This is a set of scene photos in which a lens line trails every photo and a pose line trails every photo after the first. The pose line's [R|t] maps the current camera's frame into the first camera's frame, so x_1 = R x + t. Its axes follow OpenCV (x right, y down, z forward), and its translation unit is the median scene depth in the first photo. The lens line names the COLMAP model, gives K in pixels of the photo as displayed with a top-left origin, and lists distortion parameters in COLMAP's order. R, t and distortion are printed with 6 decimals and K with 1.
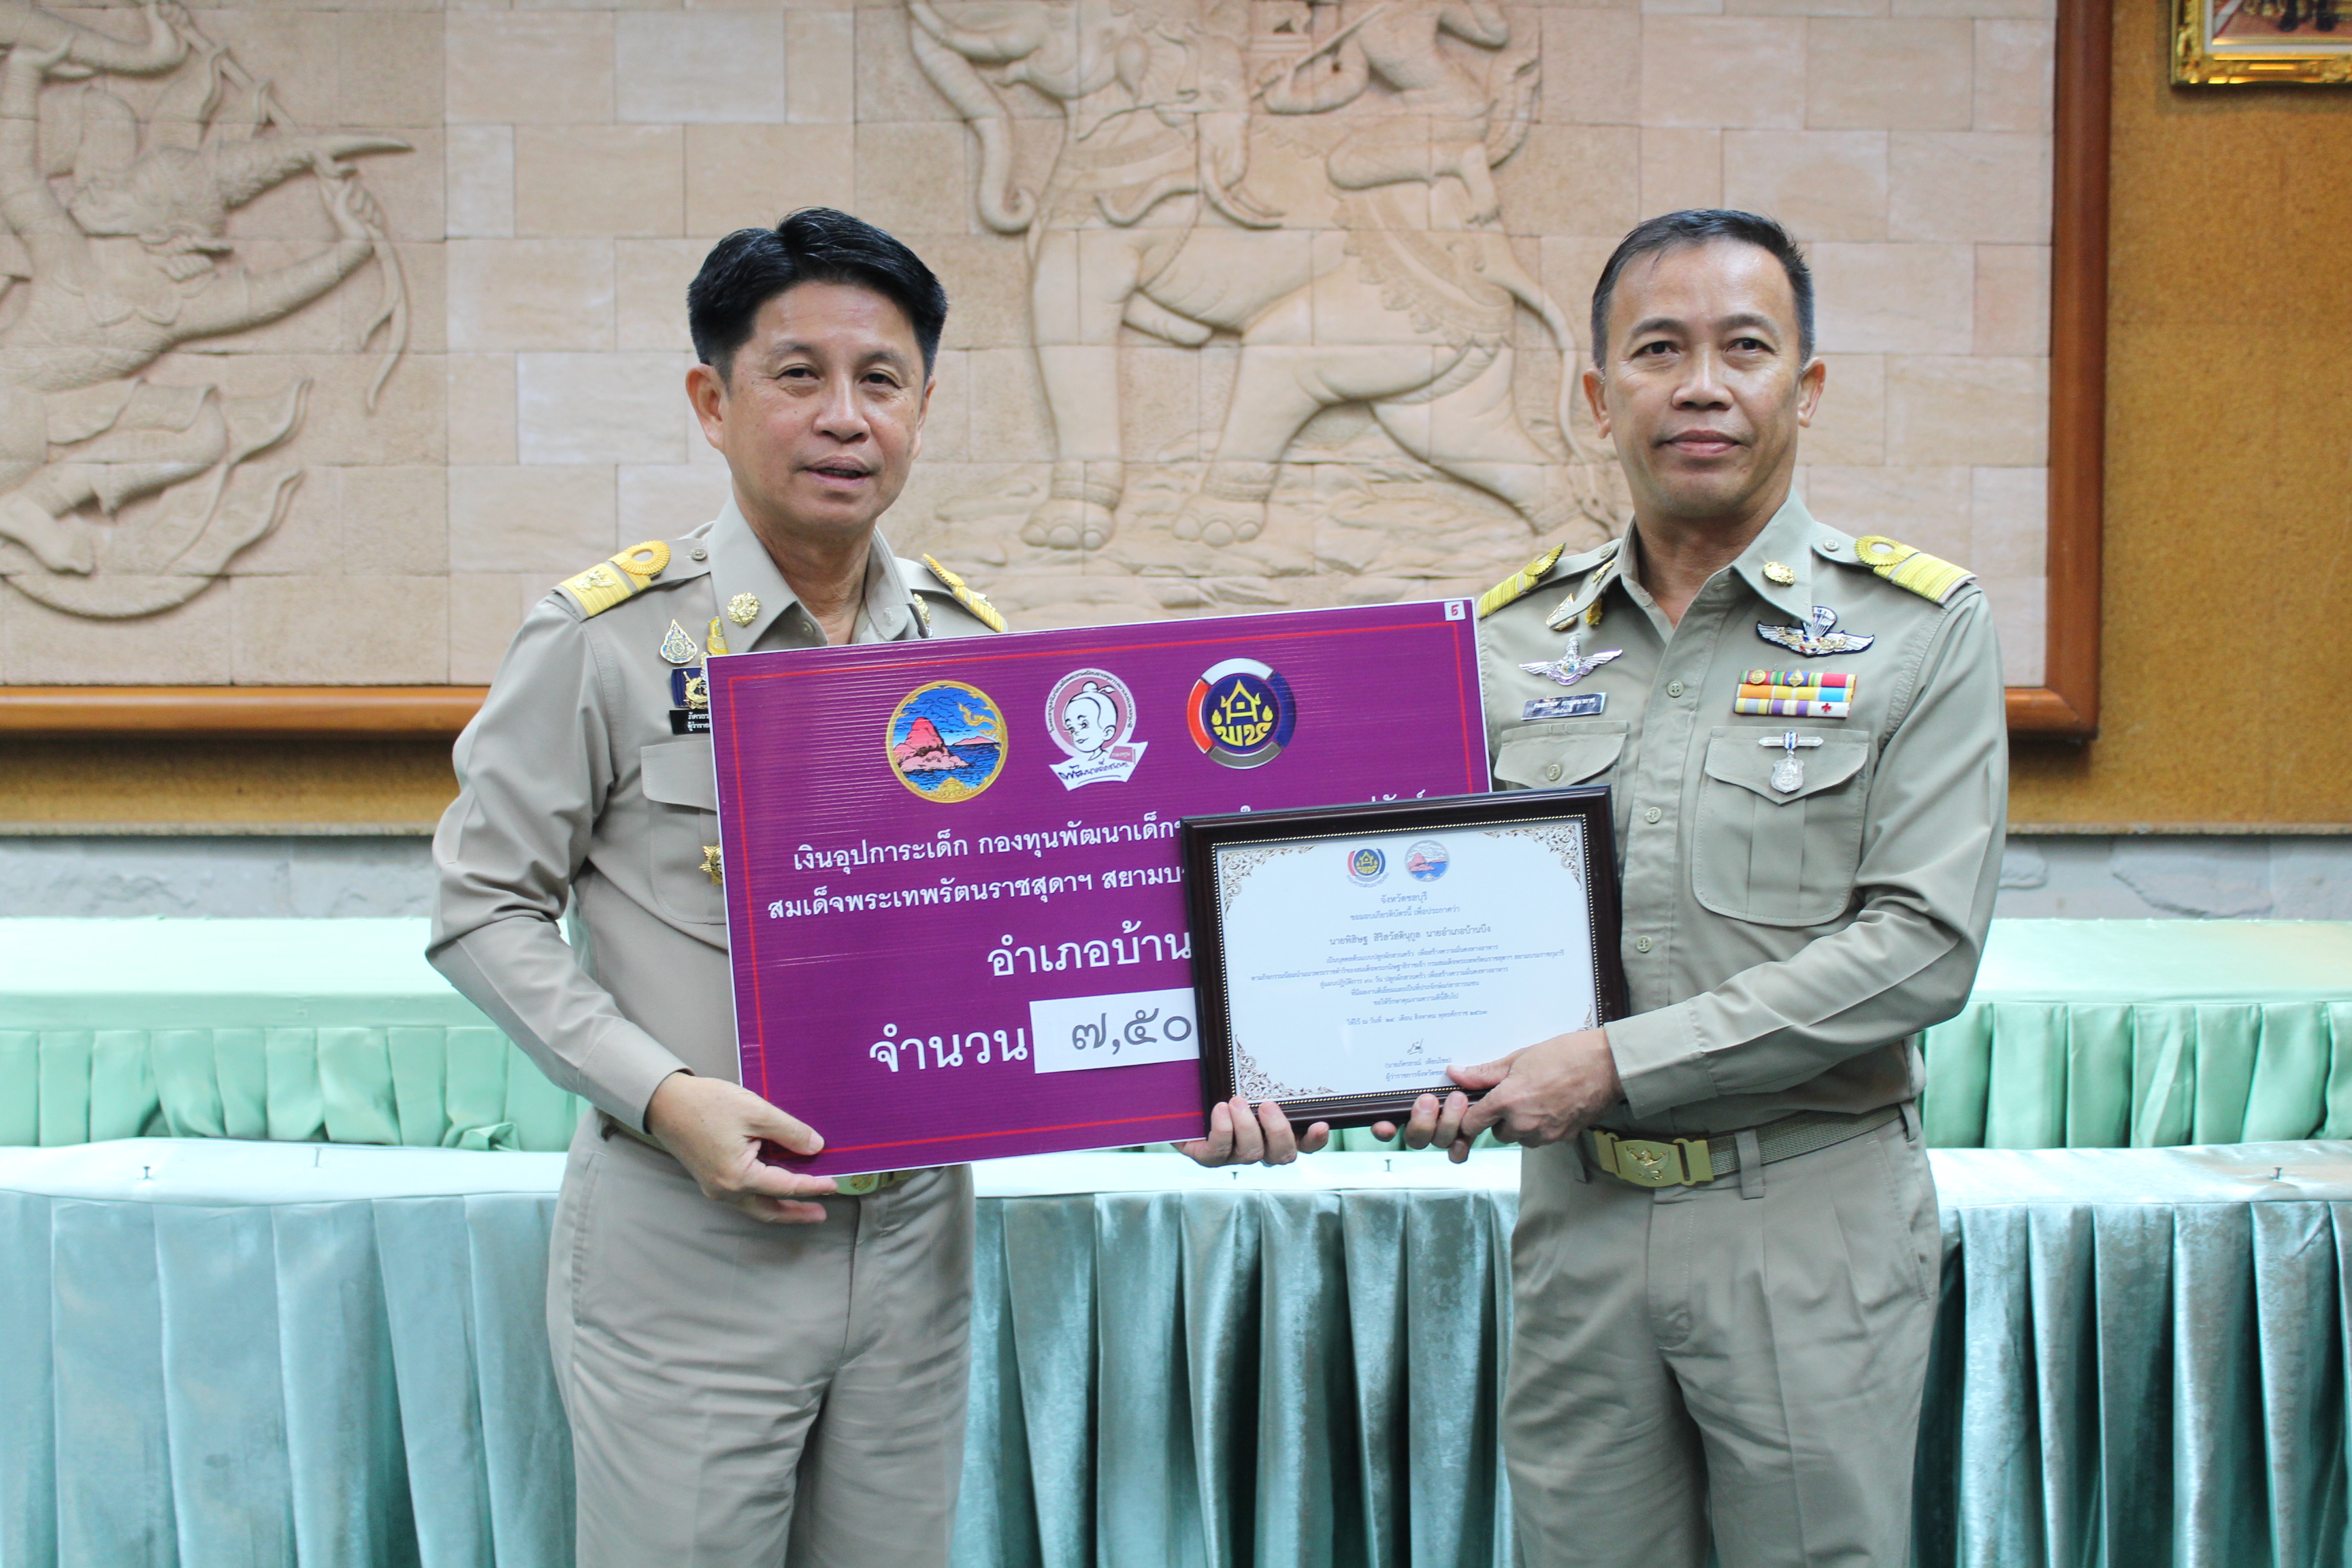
lens RADIAL K [[3197.2, 0, 1170.8], [0, 3197.2, 783.6], [0, 0, 1]] dist [-0.068198, 0.199641]
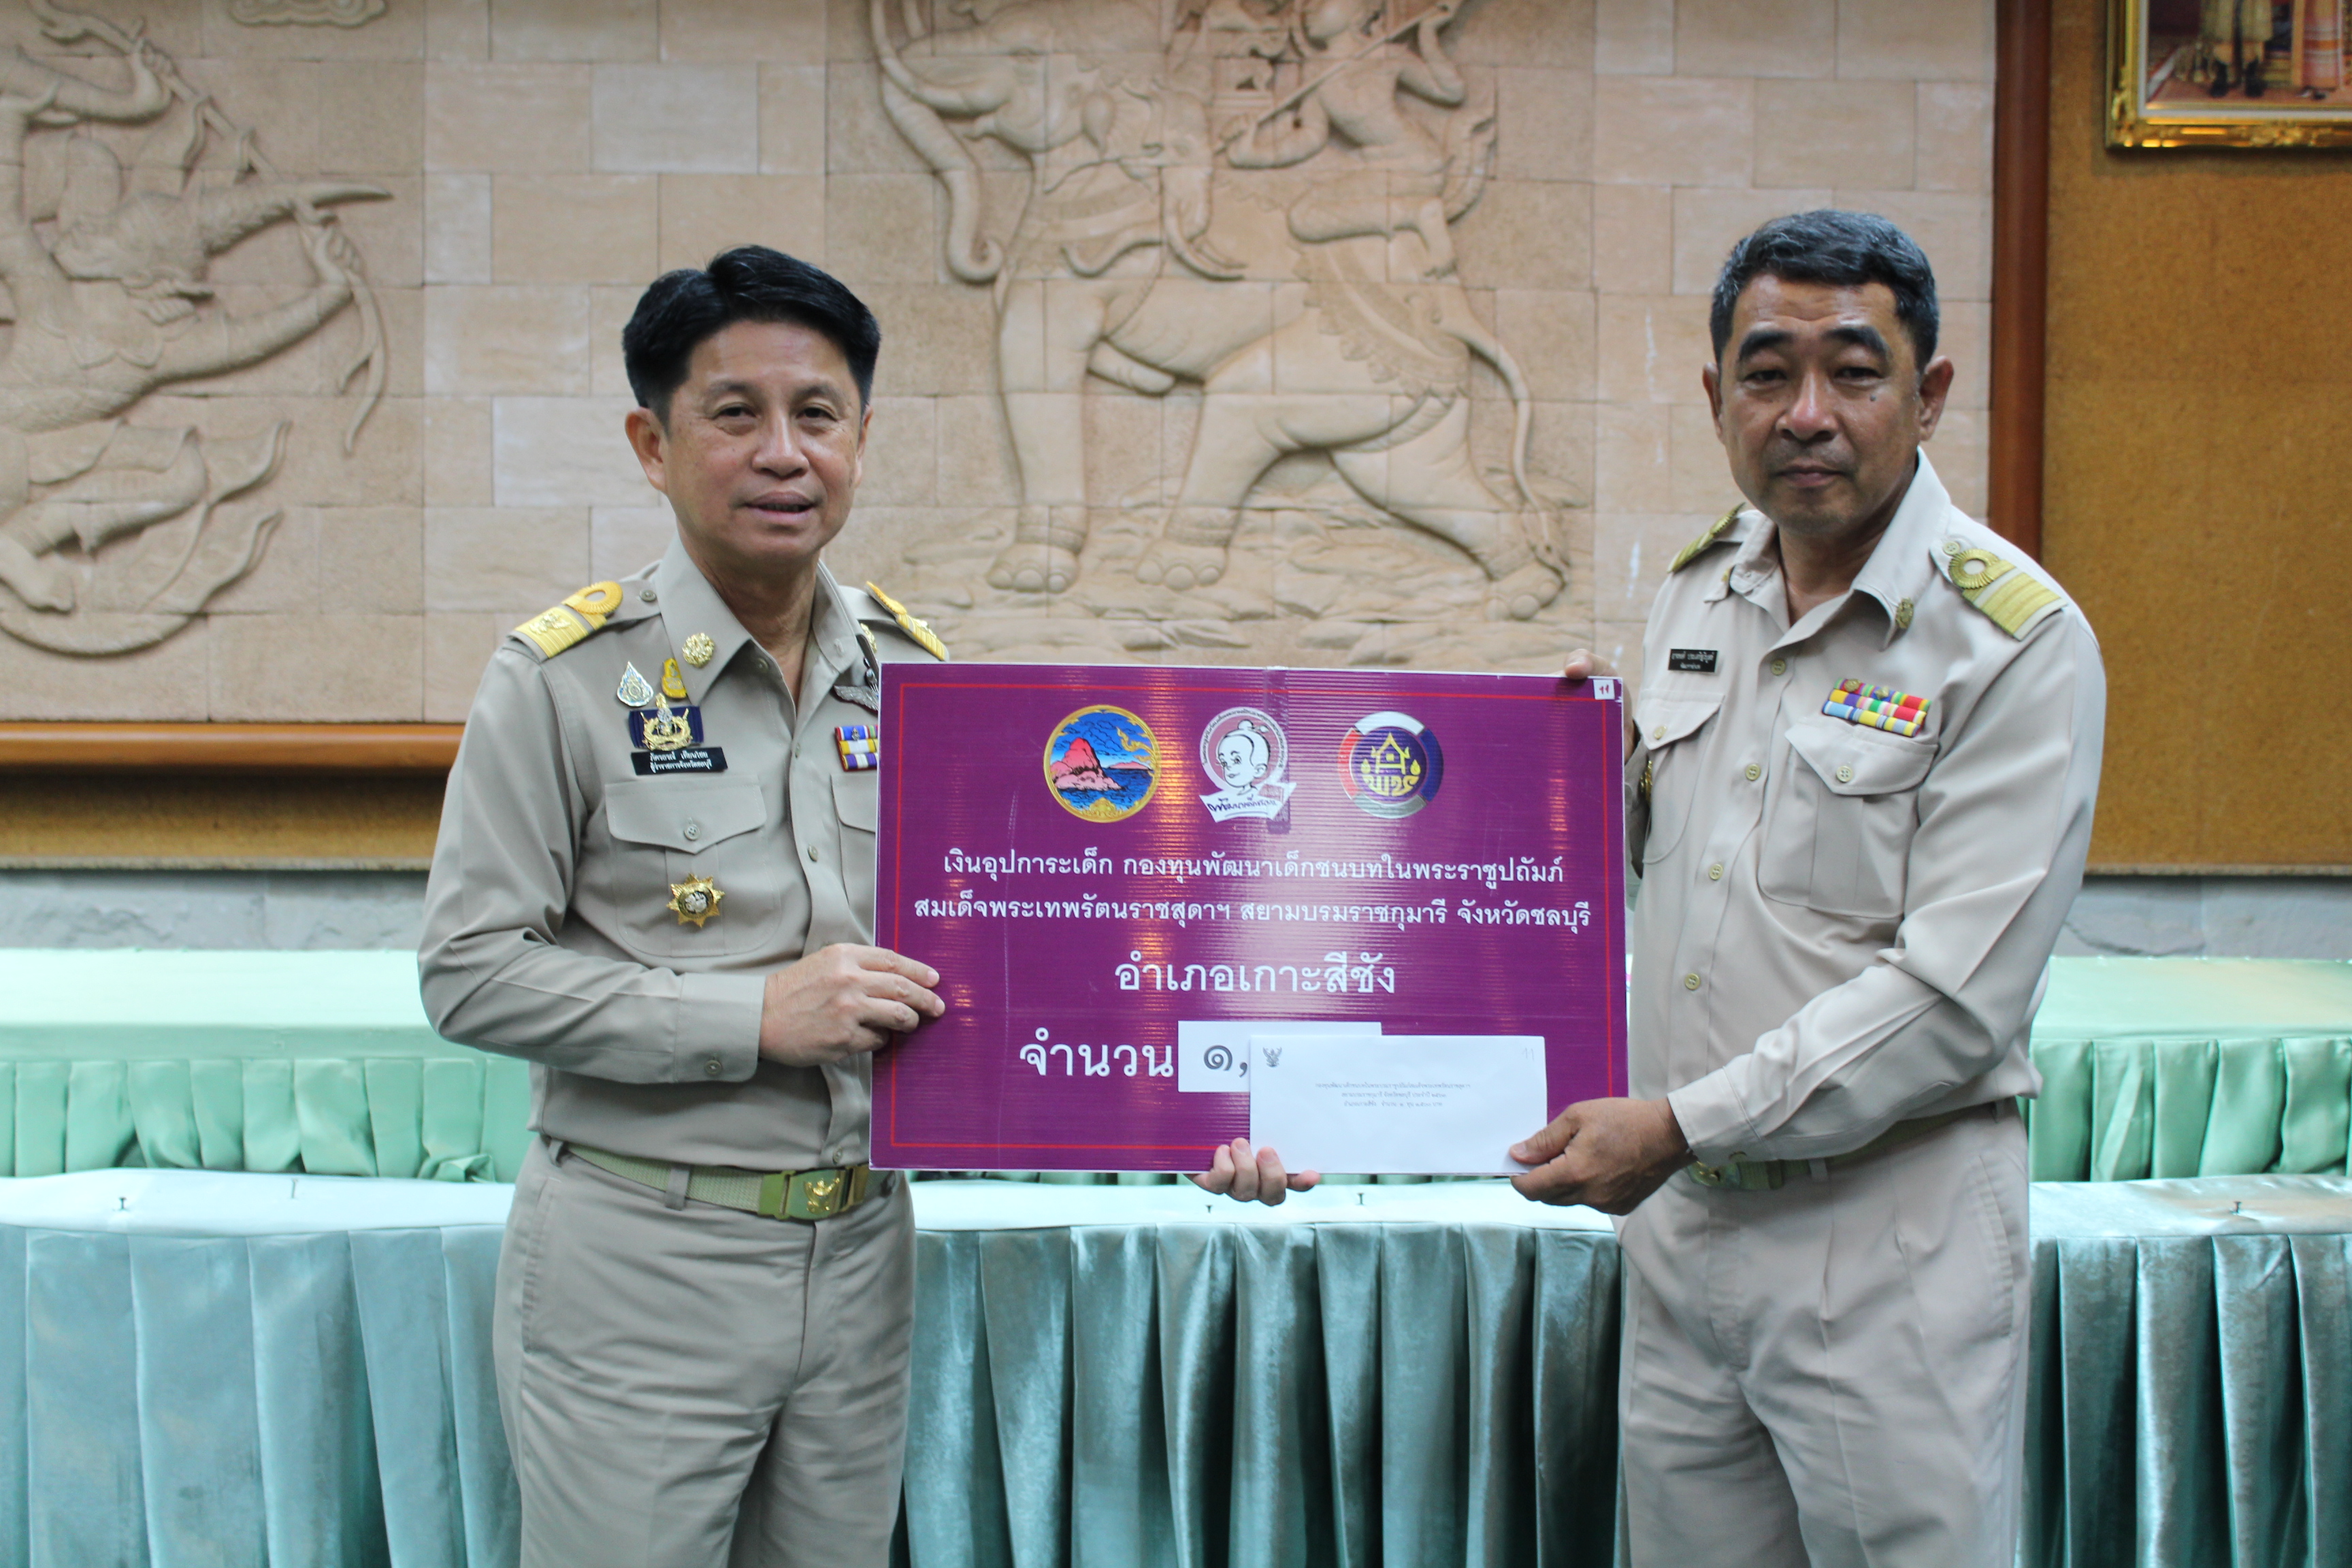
lens RADIAL K [[3087.3, 0, 1175.3], [0, 3087.3, 781.5], [0, 0, 1]] dist [-0.073675, 0.179173]
pose [[0.999814, 0.003938, 0.018904, -0.005190], [-0.003666, 0.999890, -0.014402, 0.001169], [-0.018959, 0.014331, 0.999718, 0.014776]]
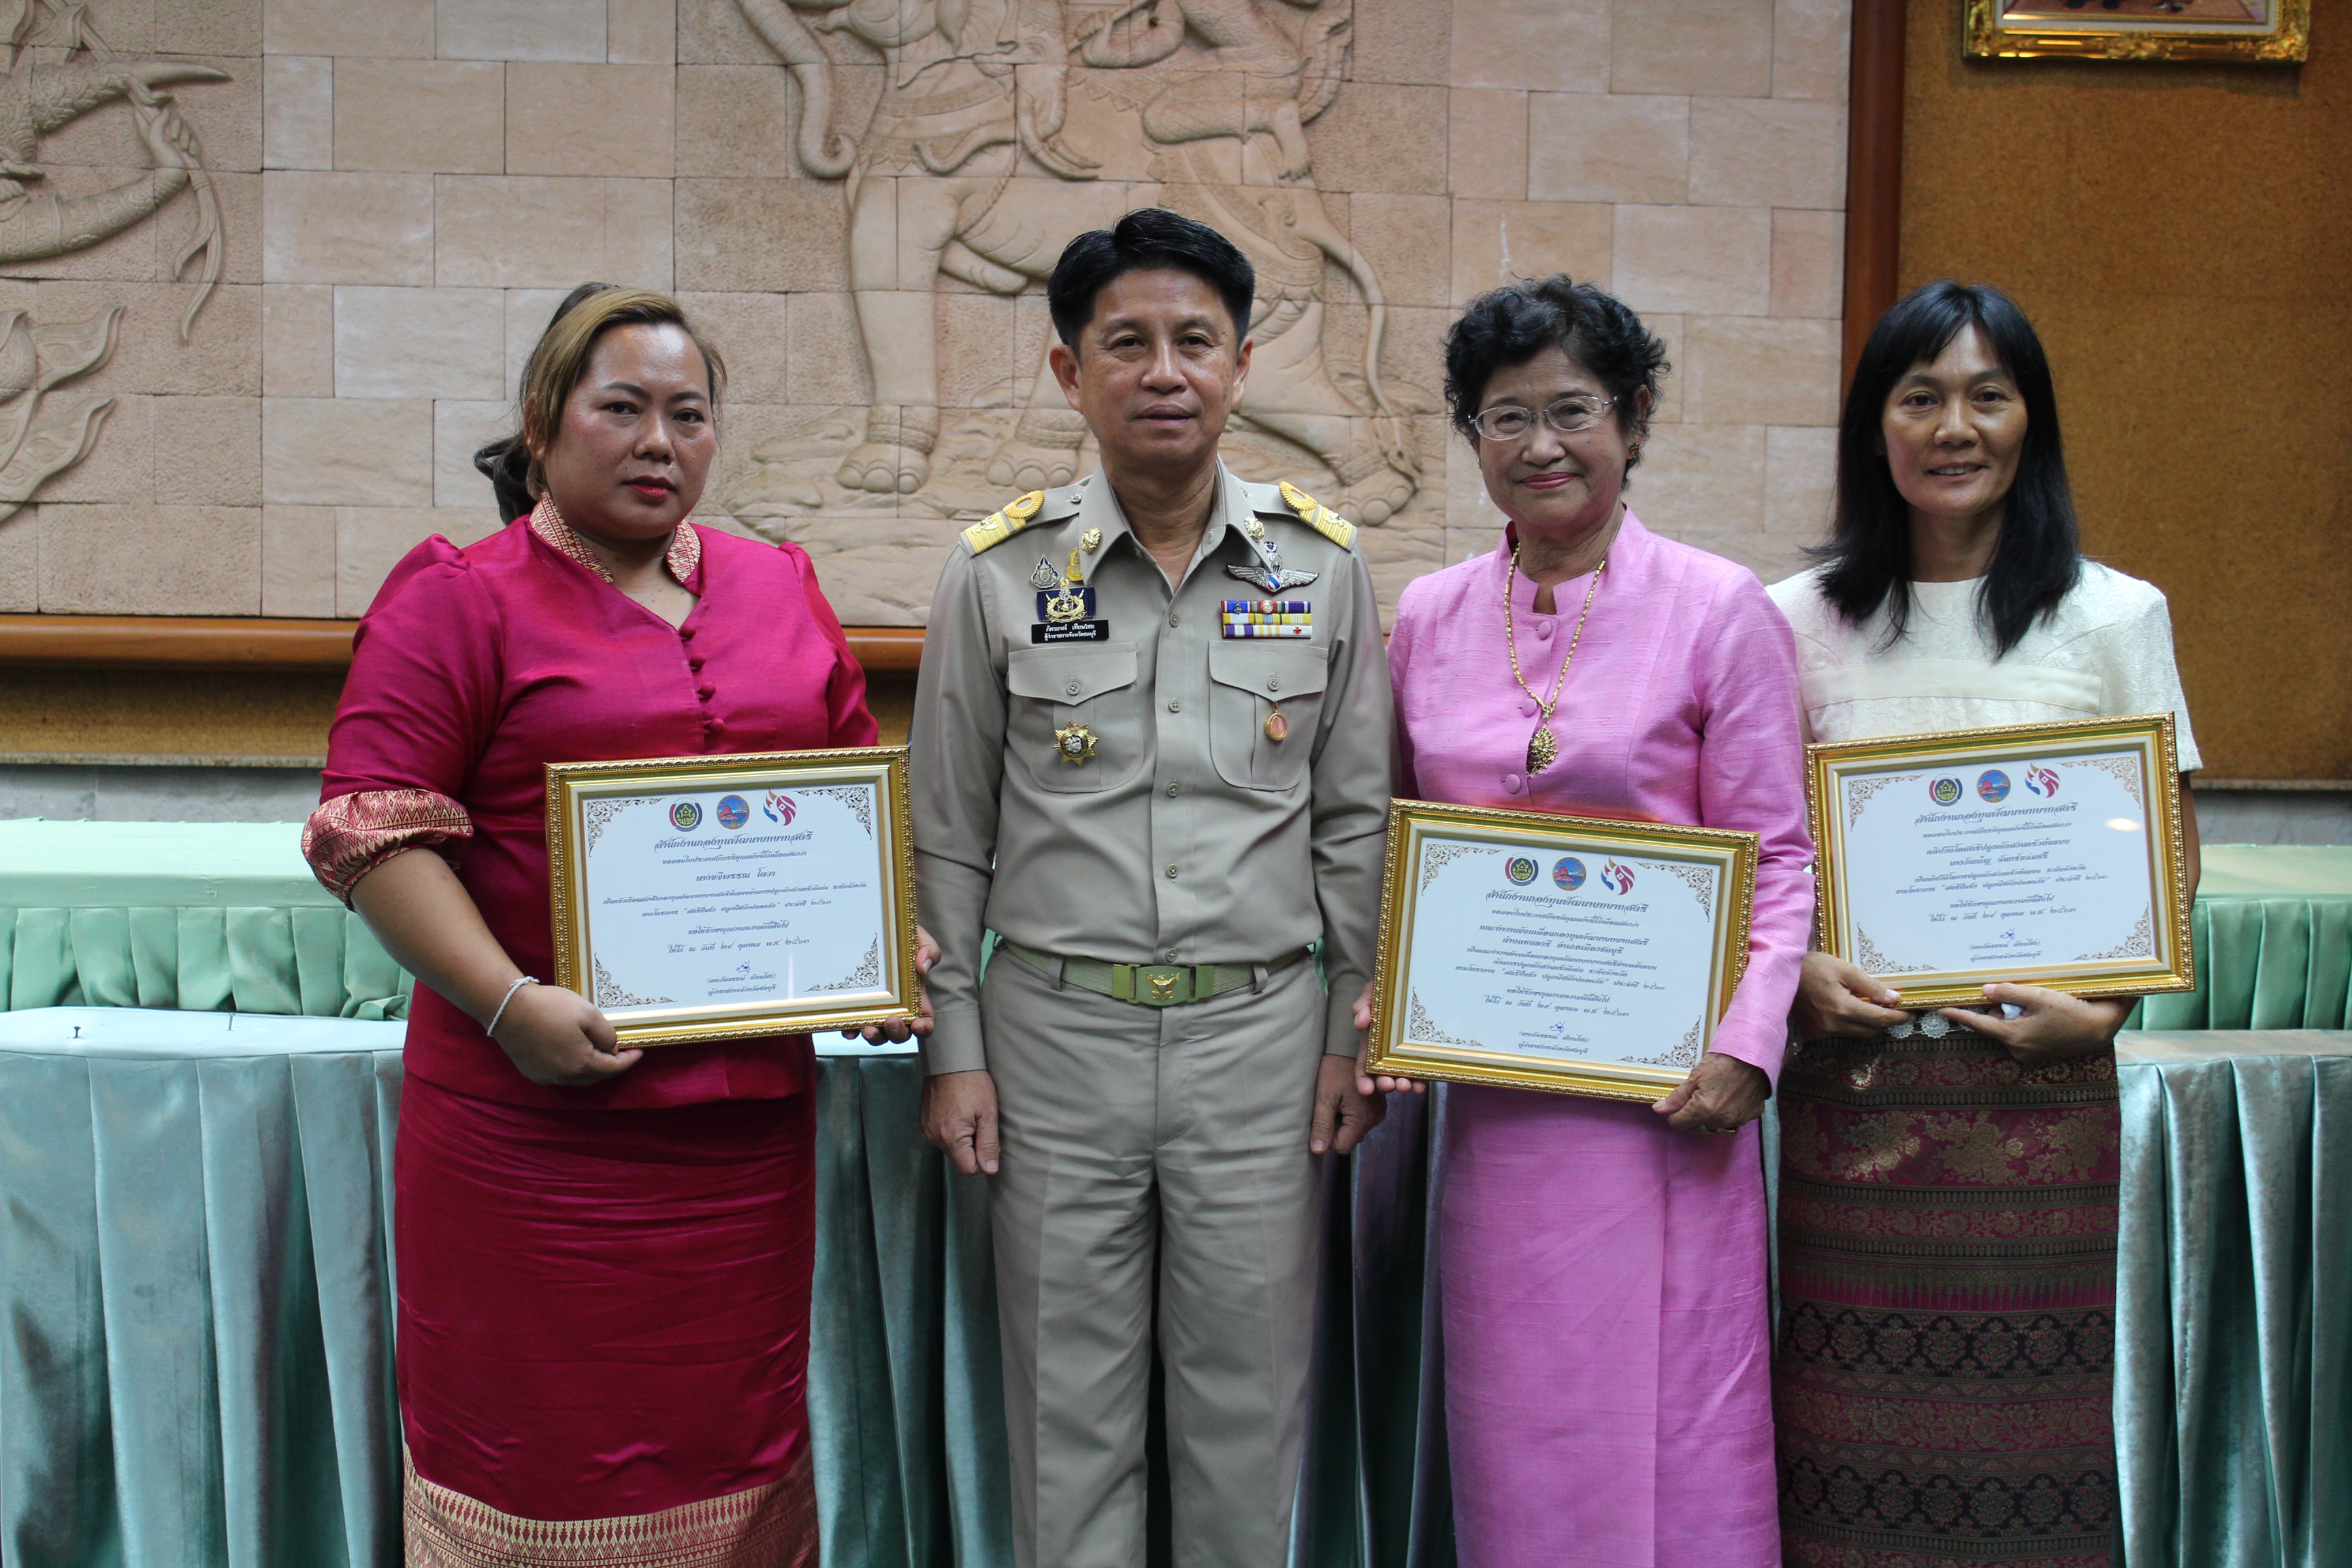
lens RADIAL K [[3569.7, 0, 1173.9], [0, 3569.7, 795.9], [0, 0, 1]] dist [-0.012298, 0.123858]
pose [[0.997785, 0.011307, 0.065548, -0.013335], [-0.011714, 0.999914, 0.005832, 0.015535], [-0.065477, -0.006587, 0.997832, -0.138951]]
